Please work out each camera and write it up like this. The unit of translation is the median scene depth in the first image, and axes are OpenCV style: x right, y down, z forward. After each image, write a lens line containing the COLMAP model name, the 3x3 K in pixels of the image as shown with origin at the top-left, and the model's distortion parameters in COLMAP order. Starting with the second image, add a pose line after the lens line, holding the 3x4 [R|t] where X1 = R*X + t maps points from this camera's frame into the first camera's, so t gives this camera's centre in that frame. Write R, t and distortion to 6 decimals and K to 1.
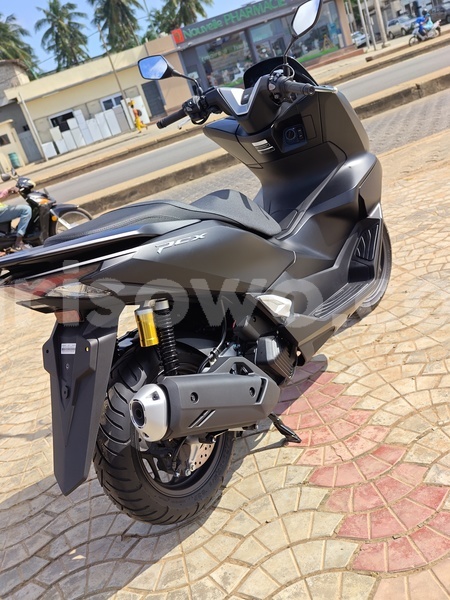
lens RADIAL K [[598.7, 0, 225.0], [0, 598.7, 300.0], [0, 0, 1]] dist [0.013422, -0.000613]
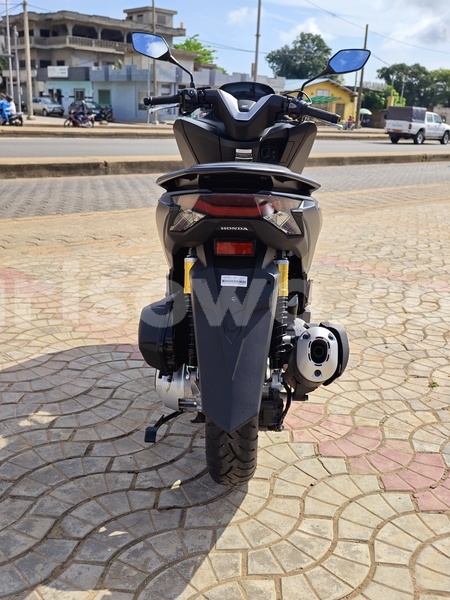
lens RADIAL K [[598.7, 0, 225.0], [0, 598.7, 300.0], [0, 0, 1]] dist [0.013422, -0.000613]
pose [[0.809261, 0.183623, 0.558013, -0.693909], [-0.119134, 0.981453, -0.150188, 0.221966], [-0.575242, 0.055063, 0.816128, 0.199970]]
